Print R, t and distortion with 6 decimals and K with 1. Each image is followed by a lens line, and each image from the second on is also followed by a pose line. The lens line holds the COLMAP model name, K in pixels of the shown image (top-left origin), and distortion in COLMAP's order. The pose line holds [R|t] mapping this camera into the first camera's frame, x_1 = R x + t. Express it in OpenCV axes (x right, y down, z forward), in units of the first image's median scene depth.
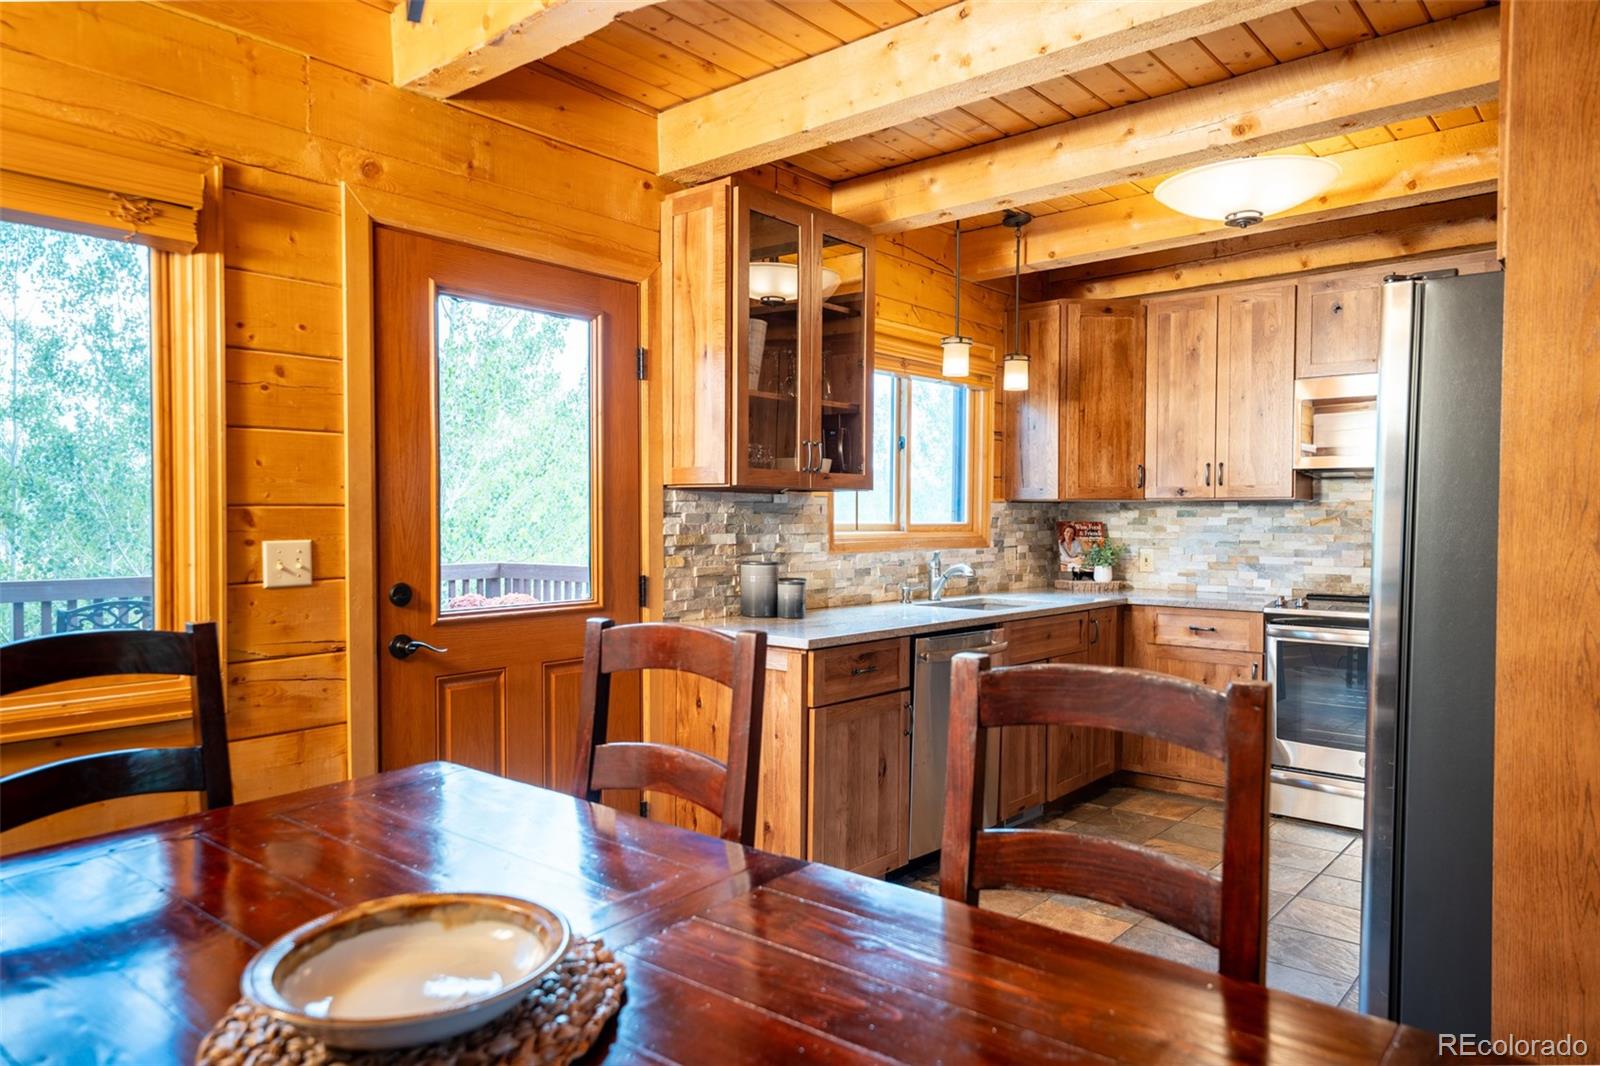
lens RADIAL K [[1019.9, 0, 794.8], [0, 1019.9, 533.2], [0, 0, 1]] dist [0.000100, -0.000340]
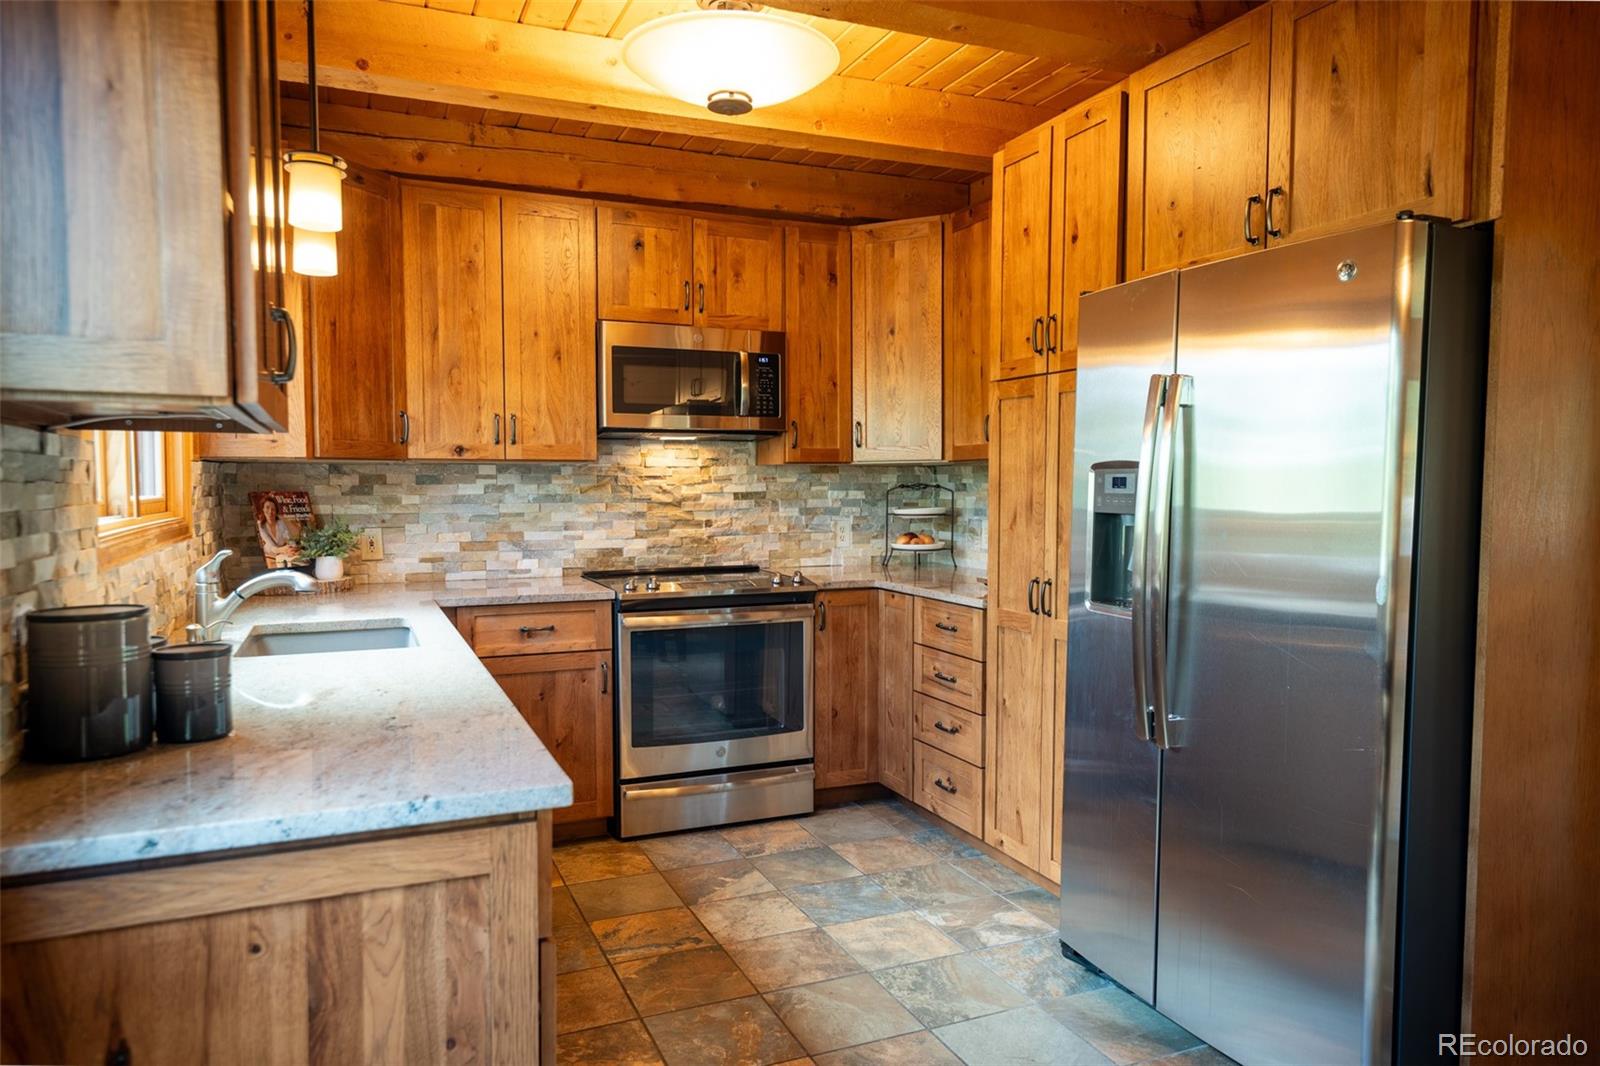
lens RADIAL K [[1019.9, 0, 796.5], [0, 1019.9, 540.0], [0, 0, 1]] dist [0.000100, -0.000340]
pose [[0.445445, -0.054323, 0.893660, -0.180420], [0.017200, 0.998493, 0.052122, -0.009604], [-0.895144, -0.007847, 0.445708, 0.436743]]
